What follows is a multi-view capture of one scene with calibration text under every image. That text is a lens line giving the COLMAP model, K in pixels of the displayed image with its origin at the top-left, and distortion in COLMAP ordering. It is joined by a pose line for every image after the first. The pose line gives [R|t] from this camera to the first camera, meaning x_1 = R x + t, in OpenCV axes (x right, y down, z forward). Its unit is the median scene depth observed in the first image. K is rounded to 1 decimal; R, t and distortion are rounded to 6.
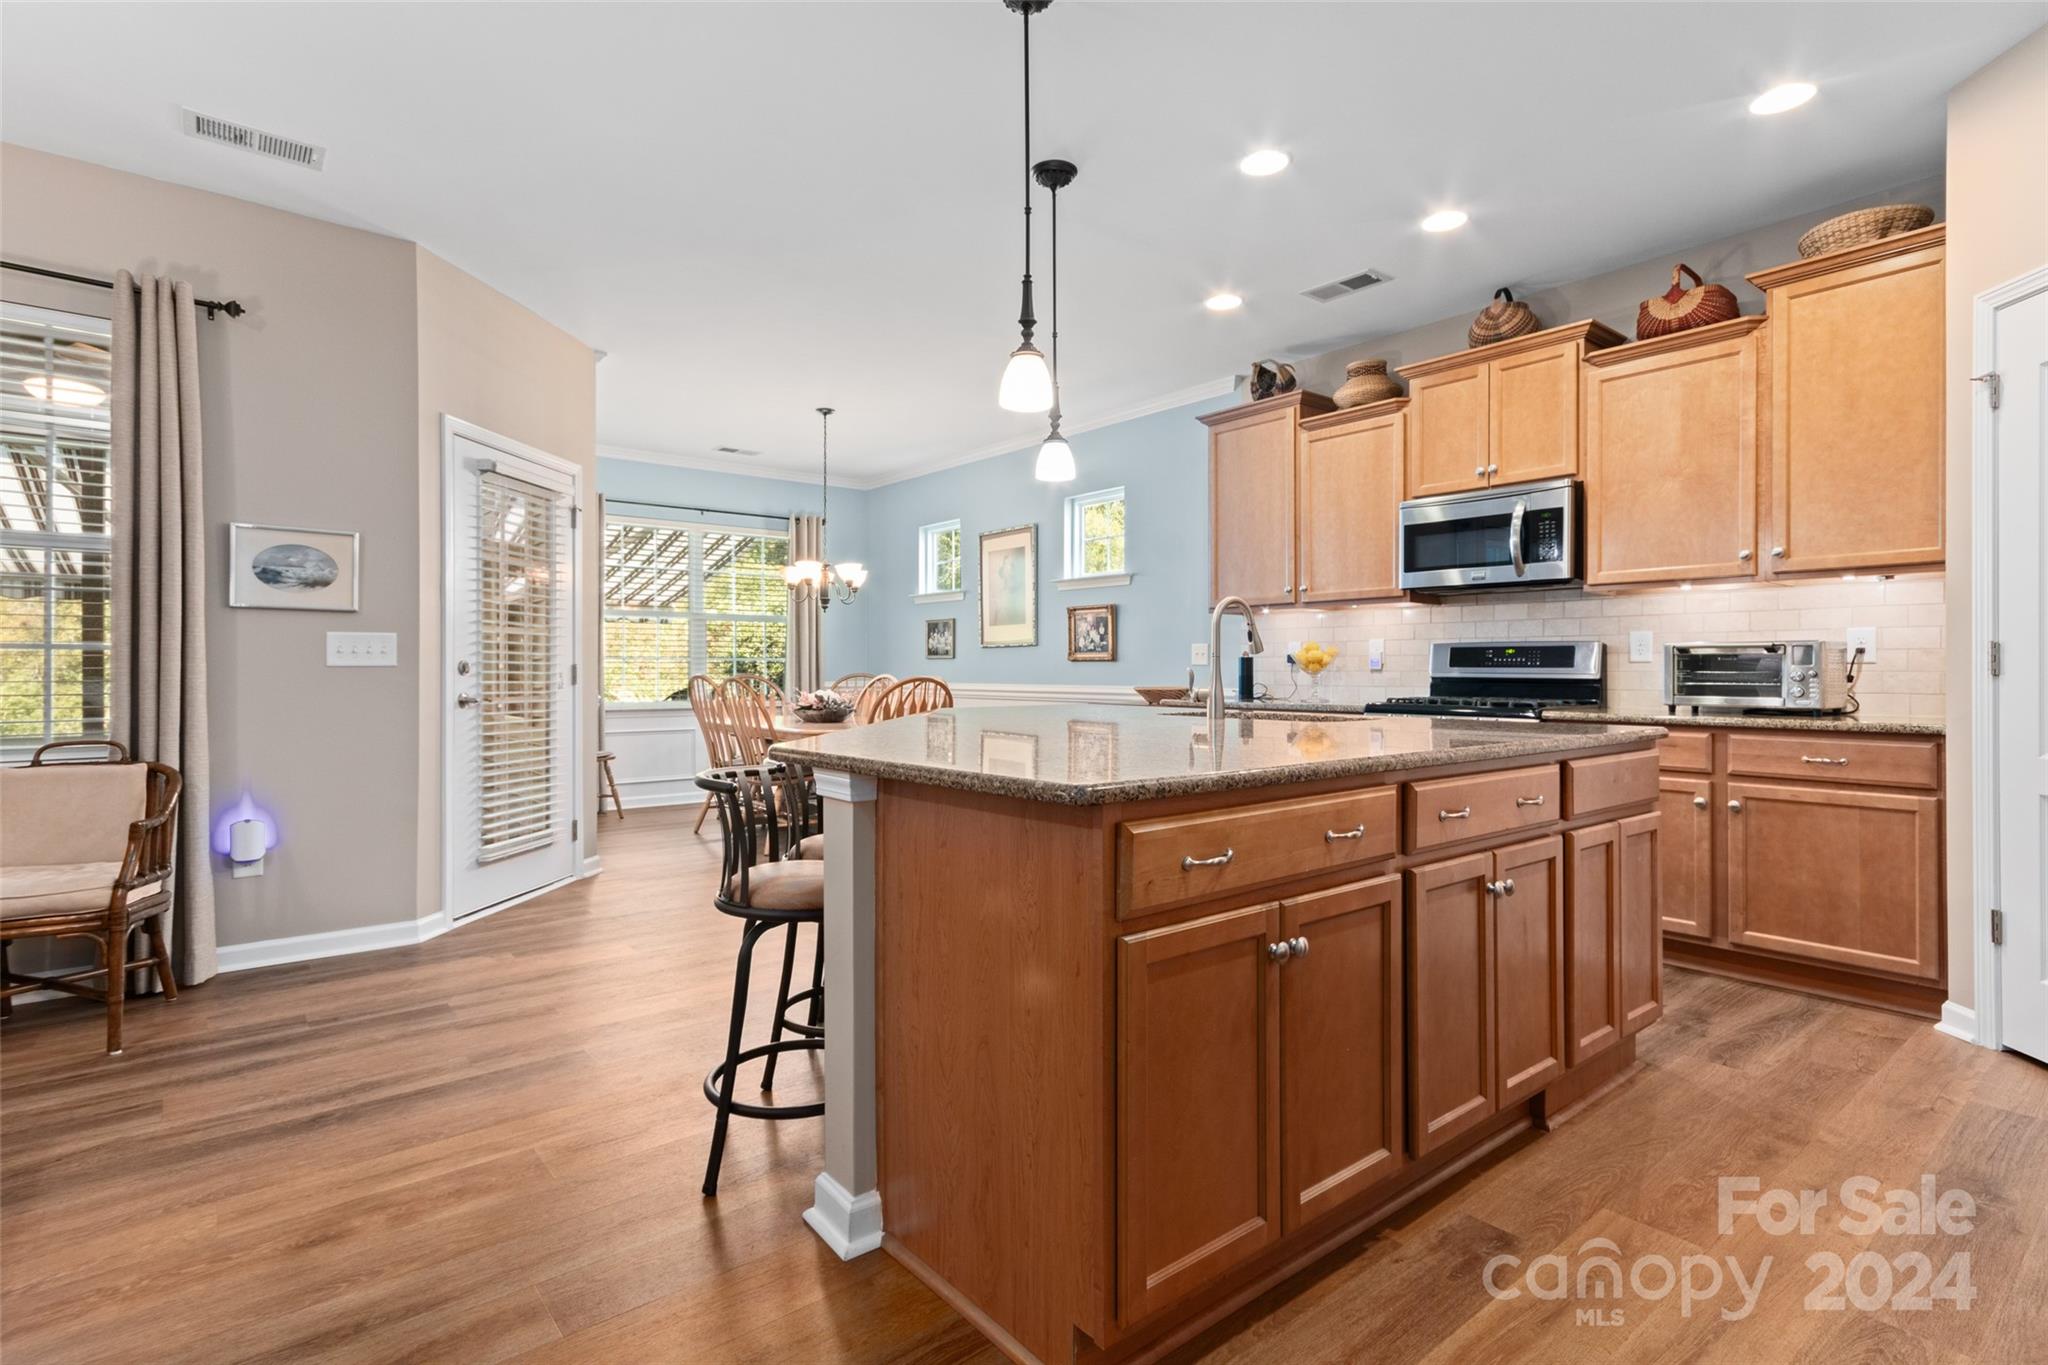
lens RADIAL K [[998.9, 0, 1024.0], [0, 998.9, 669.8], [0, 0, 1]] dist [0.002101, 0.000528]
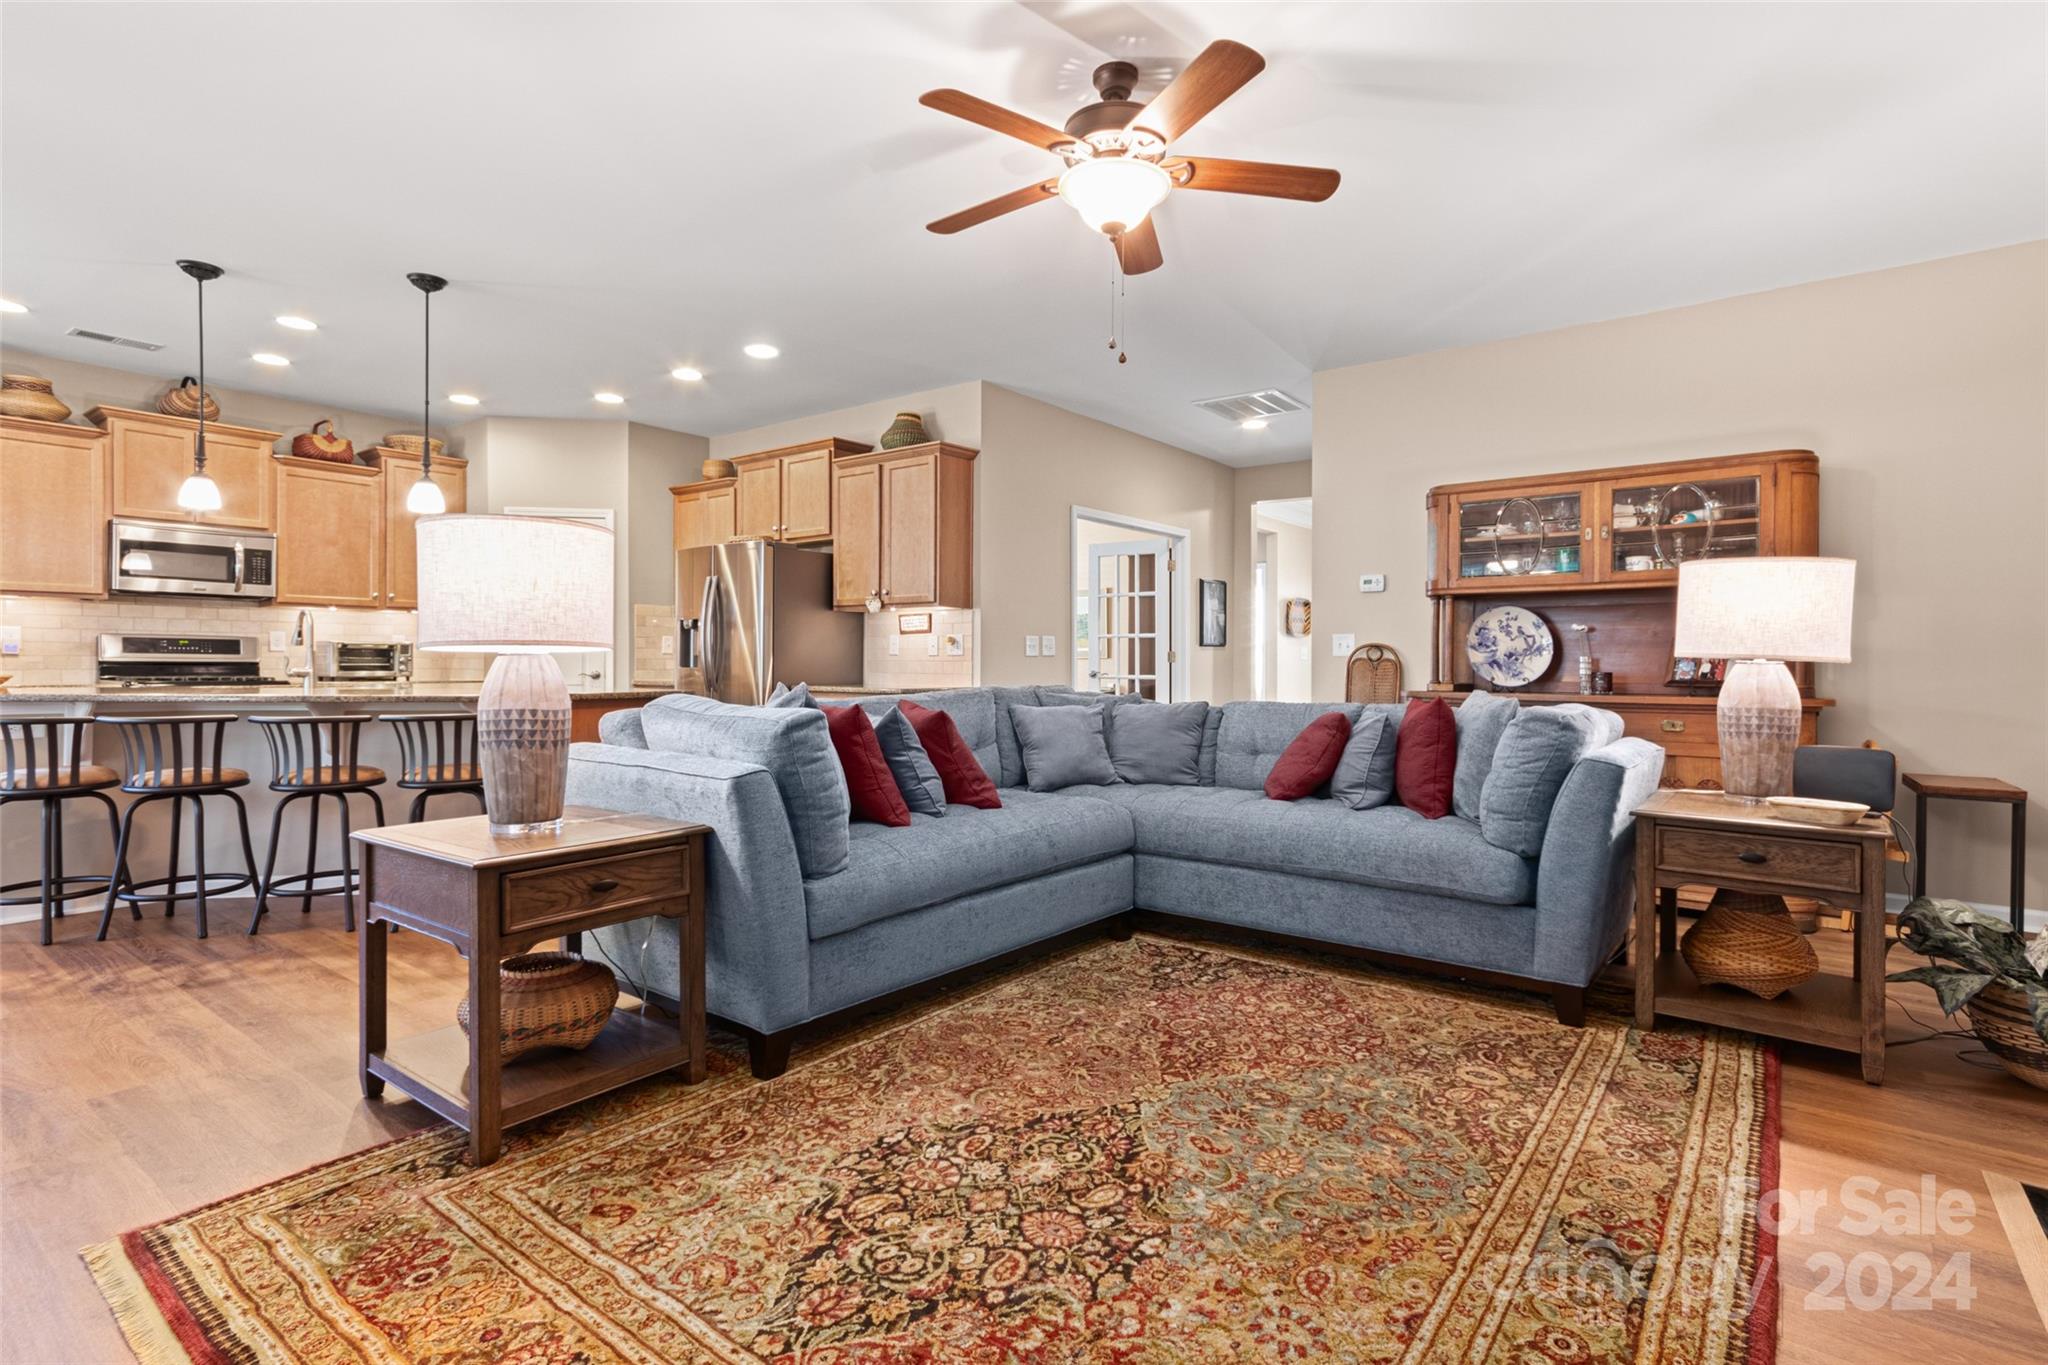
lens RADIAL K [[994.6, 0, 1029.2], [0, 994.6, 663.6], [0, 0, 1]] dist [0.012003, 0.000350]
pose [[-0.232716, -0.002072, 0.972543, -1.348716], [-0.007123, 0.999975, 0.000426, 0.003173], [-0.972519, -0.006829, -0.232725, 0.236607]]
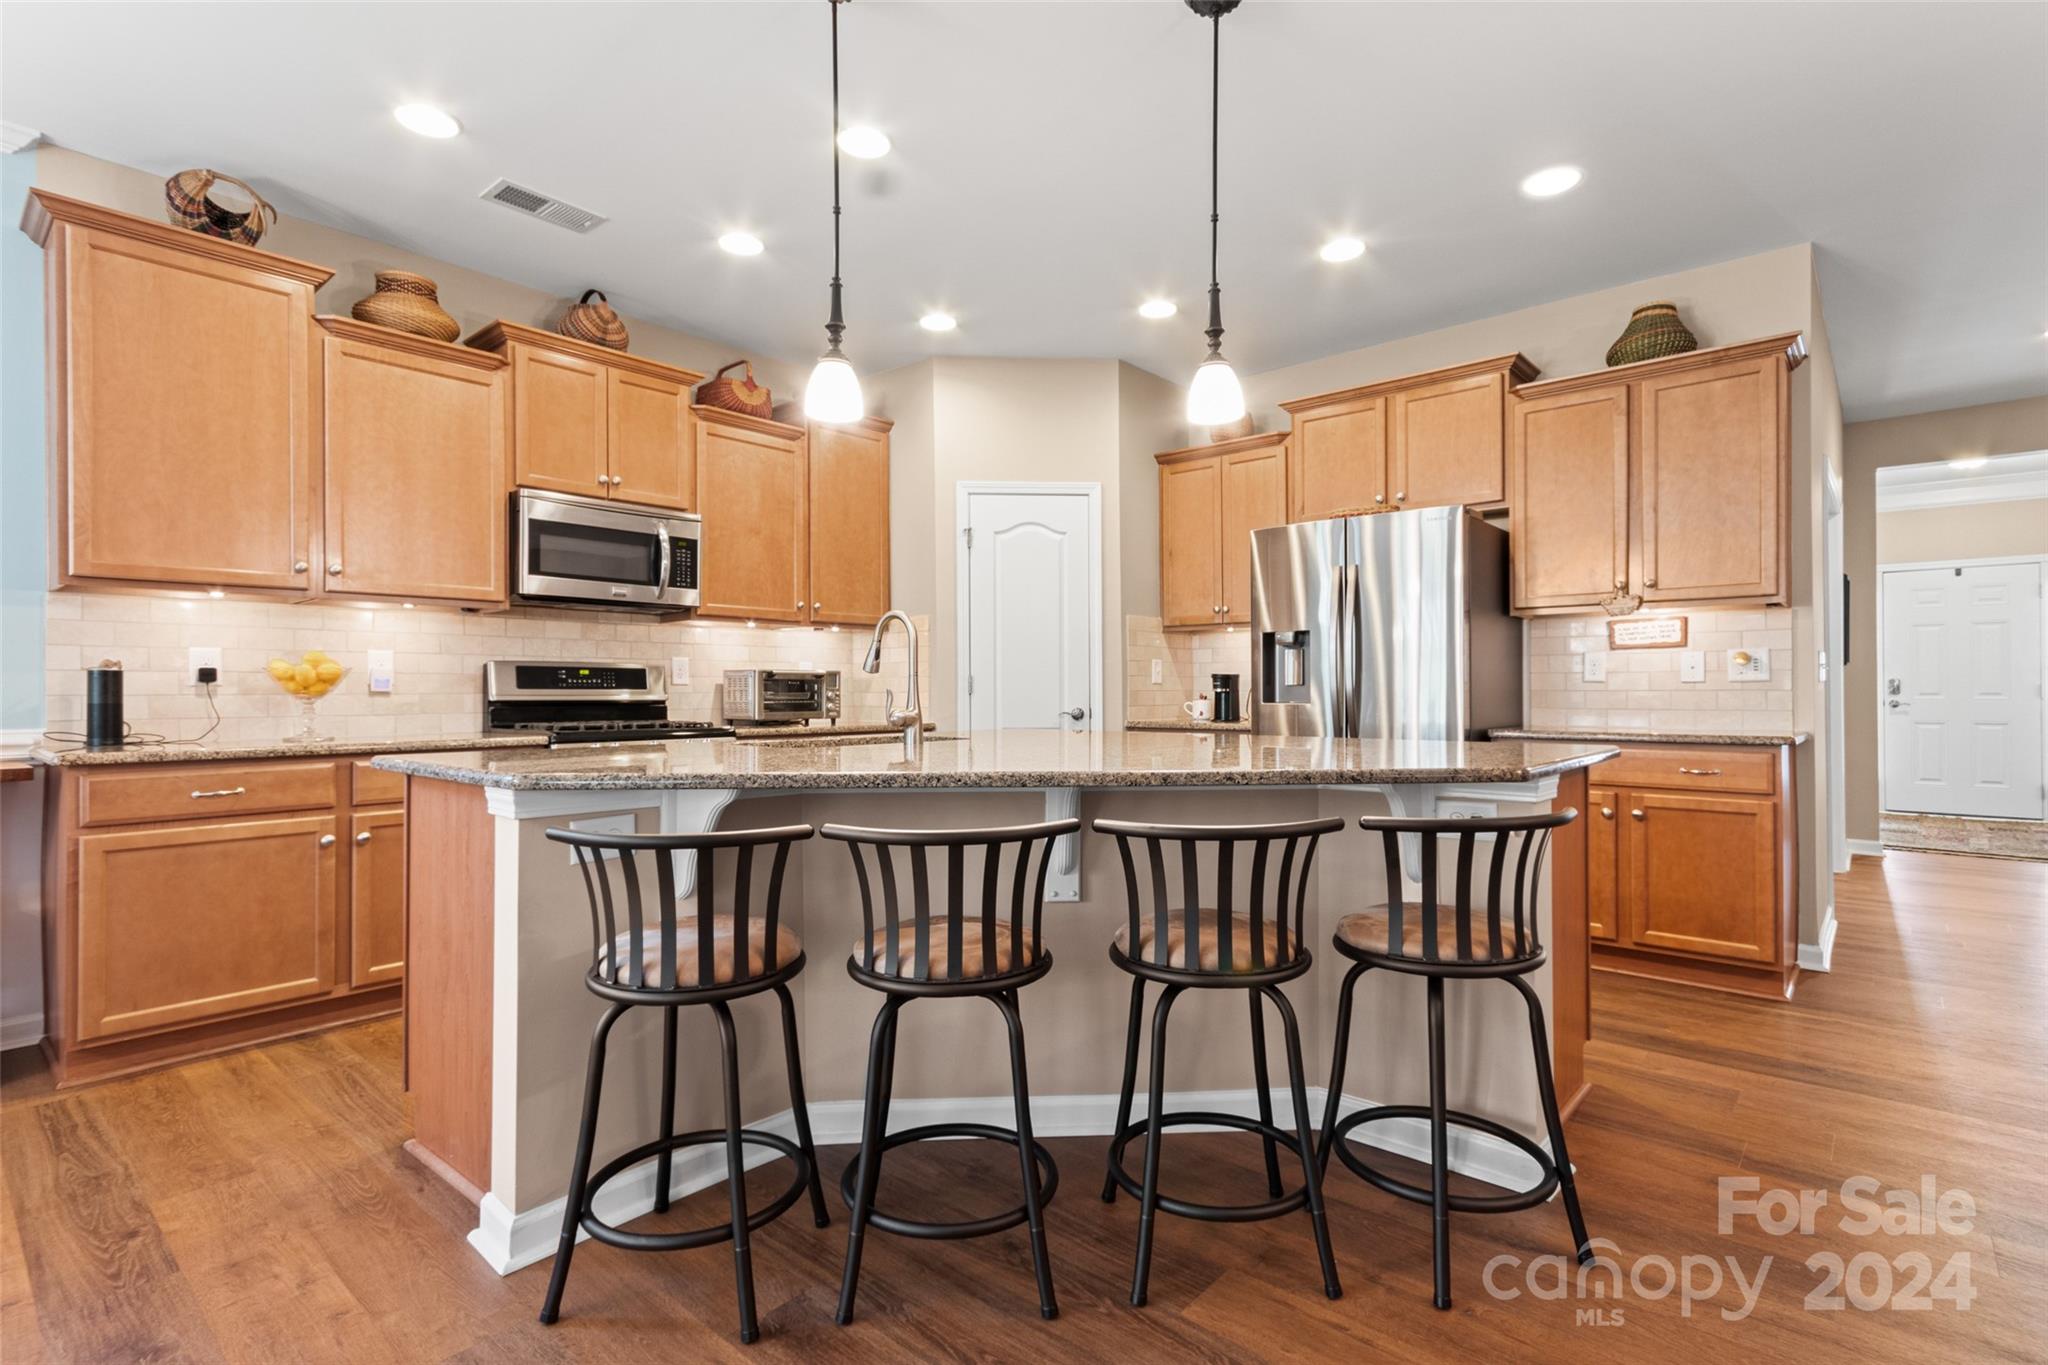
lens RADIAL K [[967.3, 0, 1023.6], [0, 967.3, 690.0], [0, 0, 1]] dist [0.003762, 0.000662]
pose [[-0.167674, 0.000171, 0.985843, -0.593344], [0.001249, 0.999999, 0.000039, -0.001243], [-0.985842, 0.001238, -0.167674, 0.898063]]
